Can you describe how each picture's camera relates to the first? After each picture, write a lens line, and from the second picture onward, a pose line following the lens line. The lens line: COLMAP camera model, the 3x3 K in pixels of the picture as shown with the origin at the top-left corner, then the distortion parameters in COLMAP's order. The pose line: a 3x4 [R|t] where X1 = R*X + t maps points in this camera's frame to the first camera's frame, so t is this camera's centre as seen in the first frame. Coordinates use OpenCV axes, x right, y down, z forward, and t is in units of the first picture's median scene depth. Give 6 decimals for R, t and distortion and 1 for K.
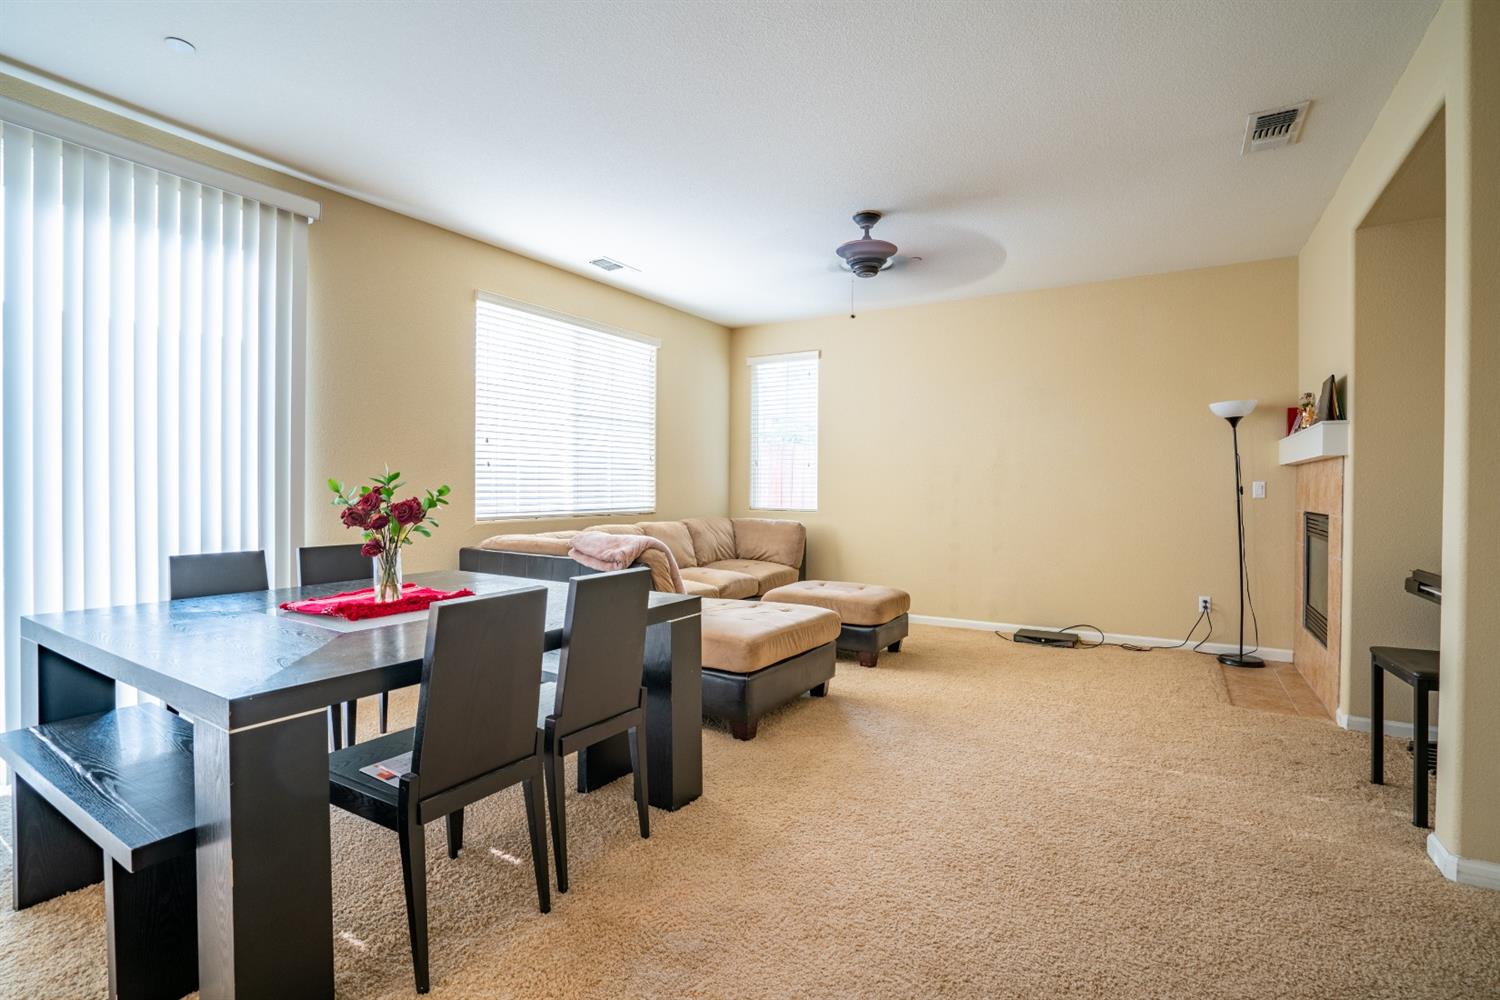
lens RADIAL K [[696.8, 0, 746.3], [0, 696.8, 497.3], [0, 0, 1]] dist [-0.063690, 0.028240]
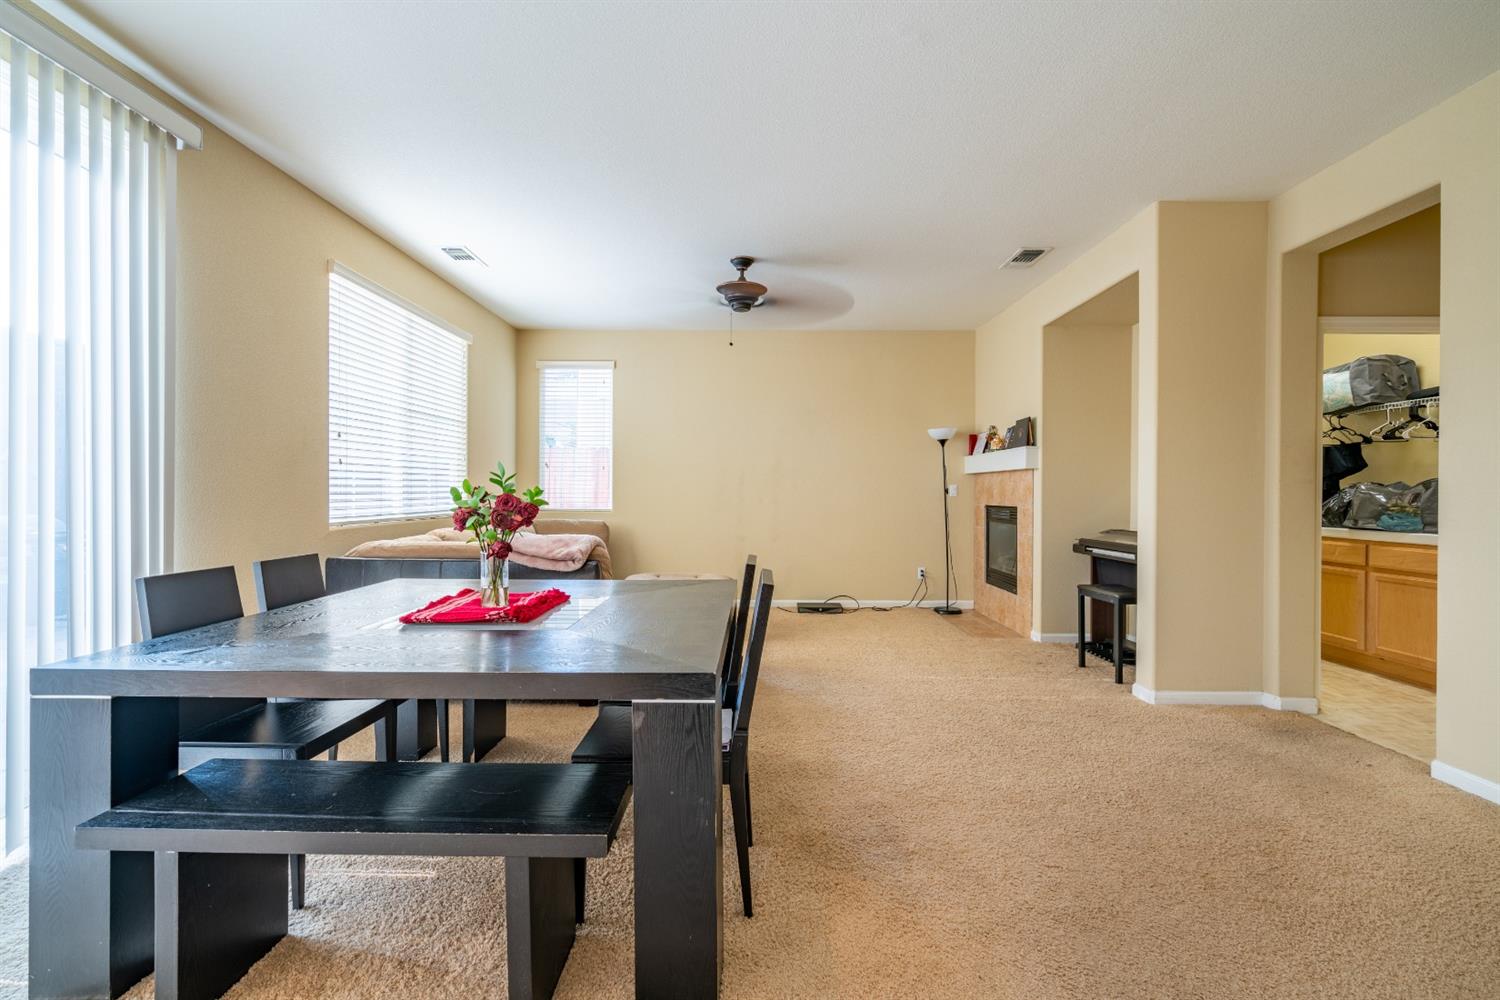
lens RADIAL K [[679.1, 0, 750.0], [0, 679.1, 500.0], [0, 0, 1]] dist [-0.001472, 0.000411]
pose [[0.855141, -0.007286, 0.518345, -0.410100], [0.006813, 0.999973, 0.002817, 0.001600], [-0.518351, 0.001122, 0.855167, -0.006042]]
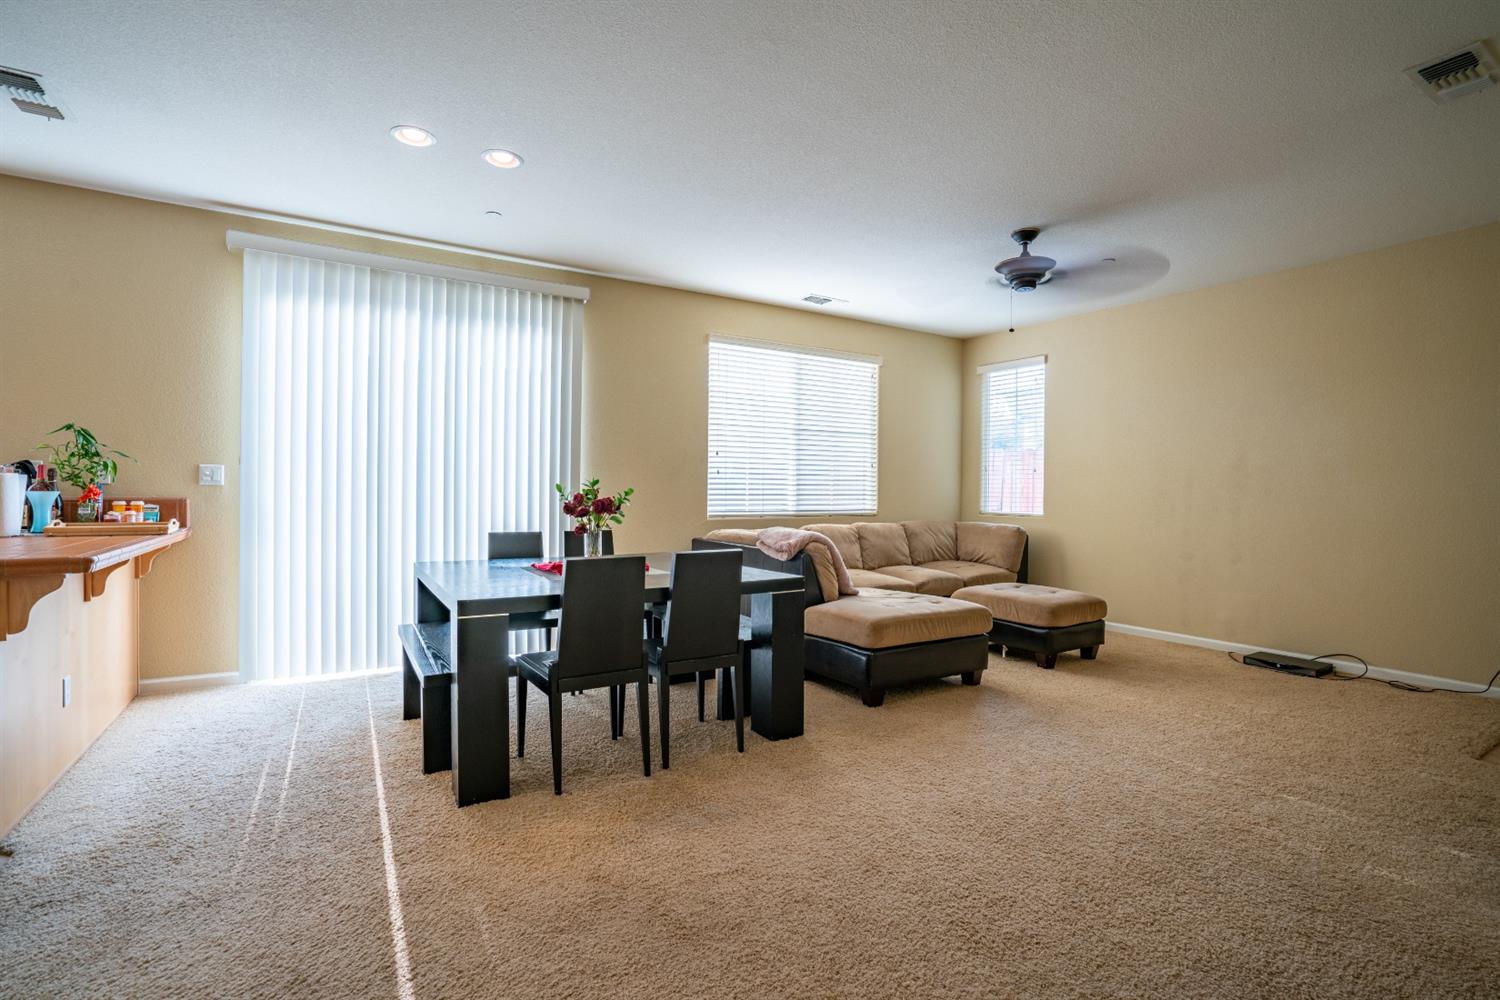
lens RADIAL K [[696.8, 0, 746.3], [0, 696.8, 497.3], [0, 0, 1]] dist [-0.063690, 0.028240]
pose [[0.895058, 0.007834, -0.445882, 0.254825], [-0.011064, 0.999928, -0.004641, 0.002925], [0.445813, 0.009087, 0.895080, -0.114521]]
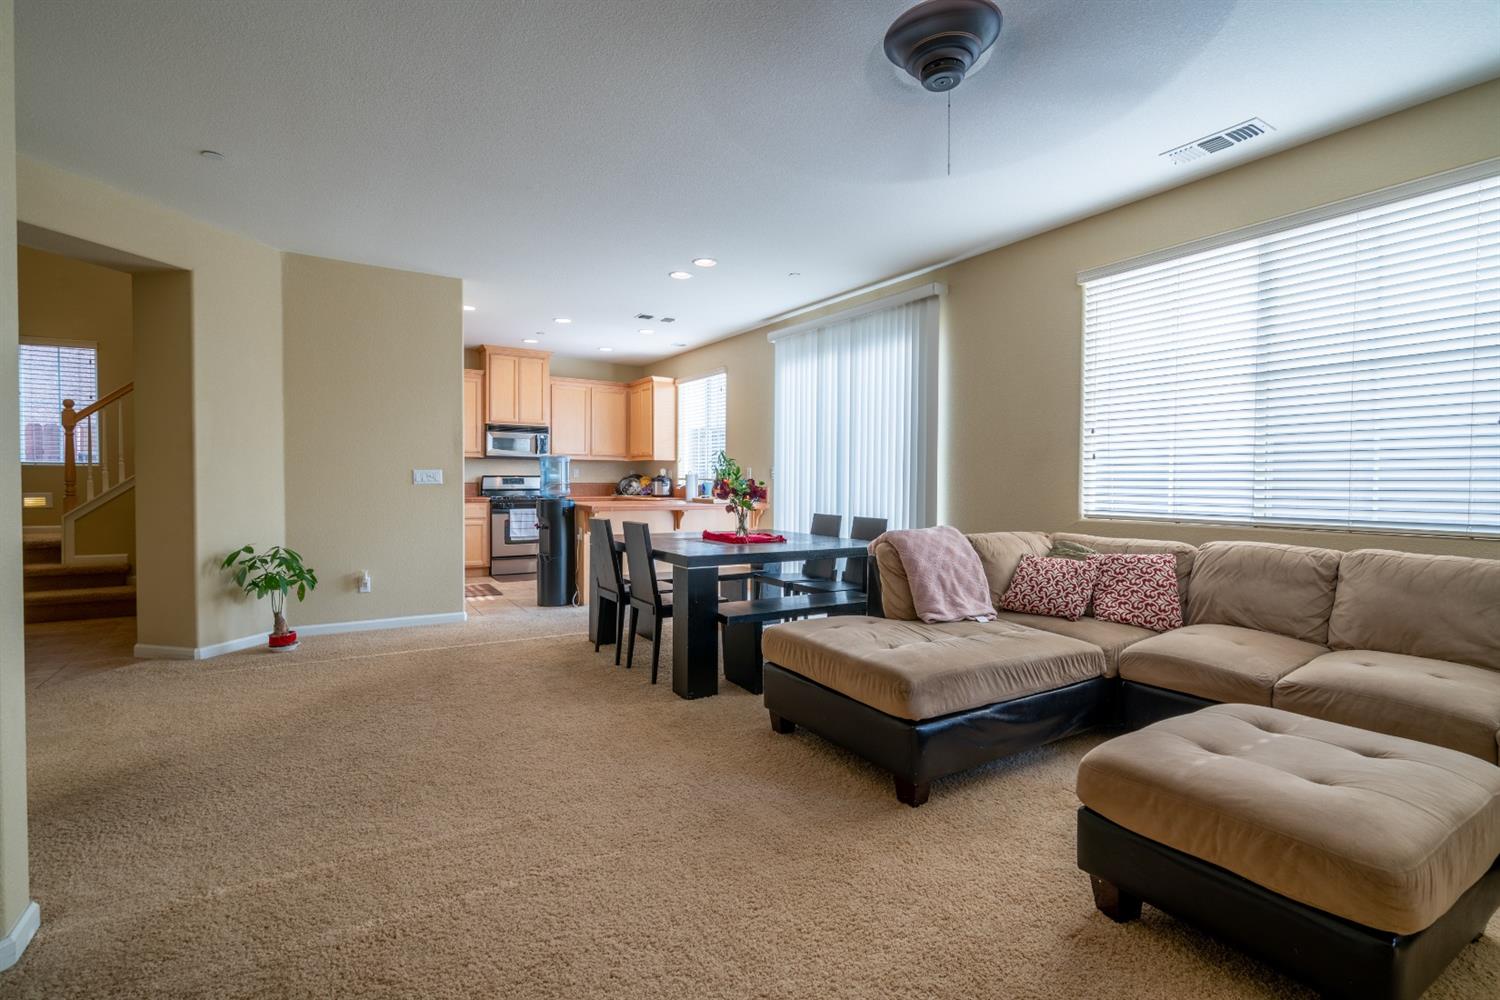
lens RADIAL K [[679.1, 0, 750.0], [0, 679.1, 500.0], [0, 0, 1]] dist [-0.001472, 0.000411]
pose [[-0.434537, 0.021480, -0.900398, 0.697234], [-0.019206, 0.999267, 0.033107, -0.012879], [0.900449, 0.031679, -0.433806, 1.068345]]
